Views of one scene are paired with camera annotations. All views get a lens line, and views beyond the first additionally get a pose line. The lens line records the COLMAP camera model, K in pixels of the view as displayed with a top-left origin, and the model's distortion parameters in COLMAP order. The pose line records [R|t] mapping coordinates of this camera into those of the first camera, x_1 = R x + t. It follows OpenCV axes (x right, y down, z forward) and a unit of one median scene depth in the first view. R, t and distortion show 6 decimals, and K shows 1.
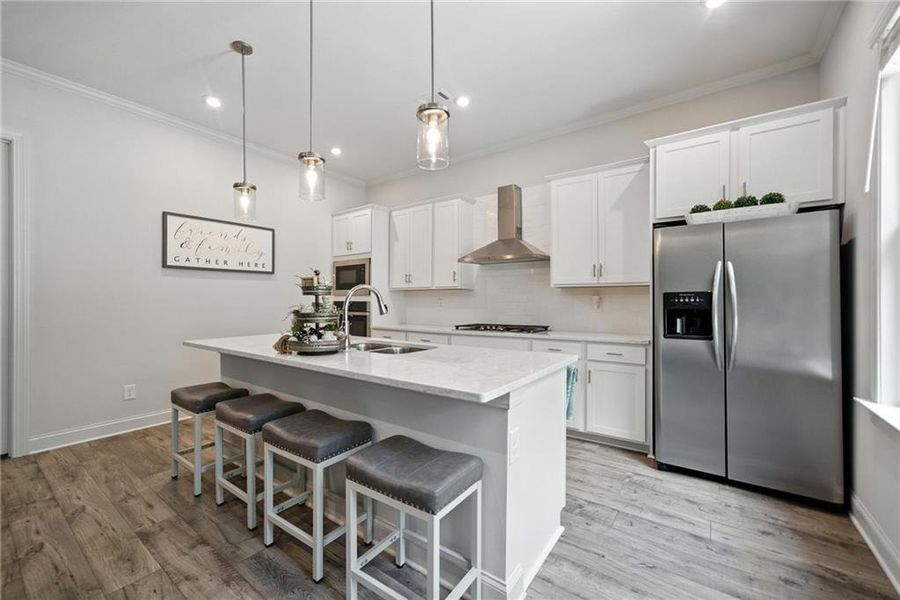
lens RADIAL K [[367.0, 0, 447.3], [0, 367.0, 308.9], [0, 0, 1]] dist [-0.010060, 0.002543]
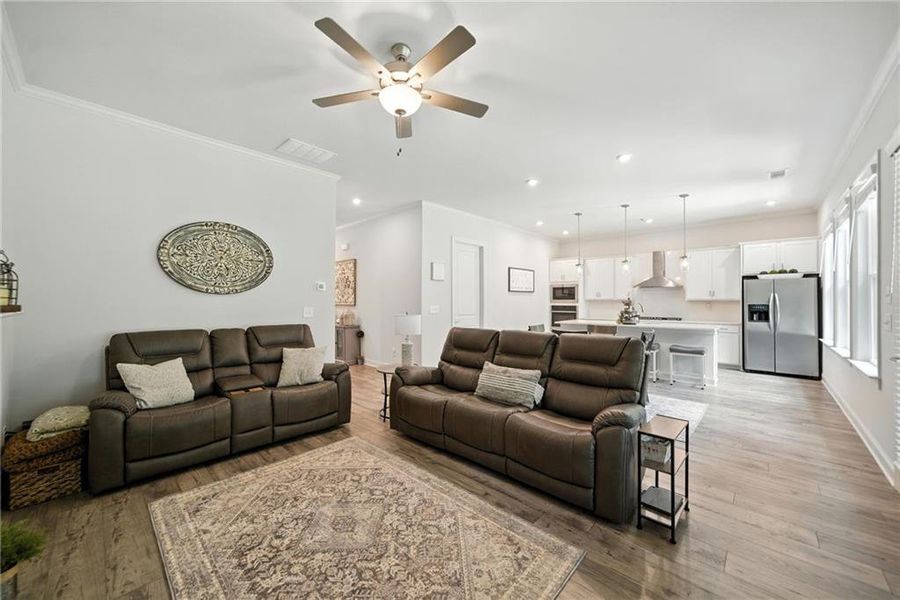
lens RADIAL K [[343.2, 0, 446.3], [0, 343.2, 305.0], [0, 0, 1]] dist [0.000276, -0.000426]
pose [[0.993338, 0.006186, -0.115072, -1.283601], [-0.007531, 0.999908, -0.011258, 0.003883], [0.114992, 0.012050, 0.993293, -1.703193]]
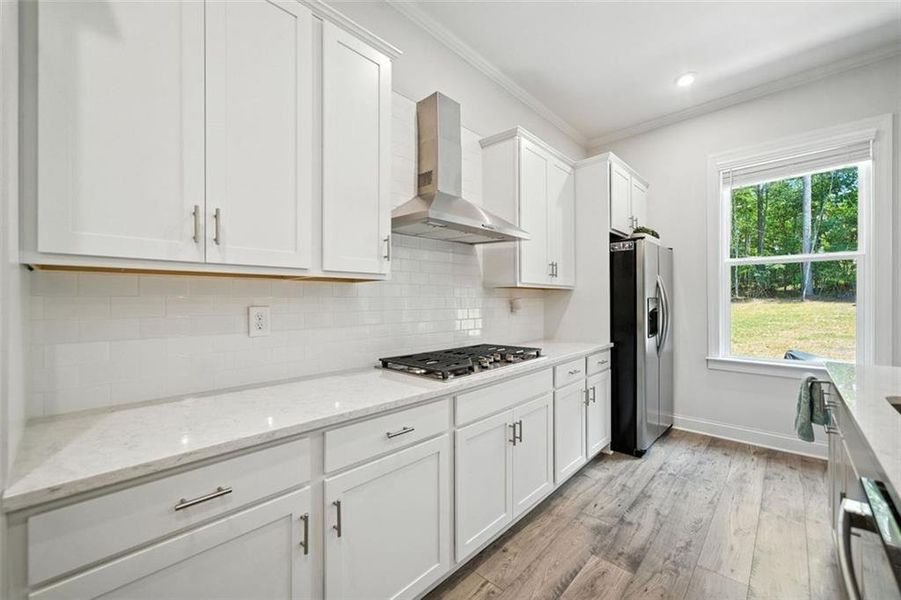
lens RADIAL K [[367.4, 0, 447.1], [0, 367.4, 299.6], [0, 0, 1]] dist [-0.010060, 0.002543]
pose [[0.128117, -0.009208, 0.991716, -0.597012], [0.021512, 0.999747, 0.006503, -0.056696], [-0.991526, 0.020500, 0.128282, 1.457363]]
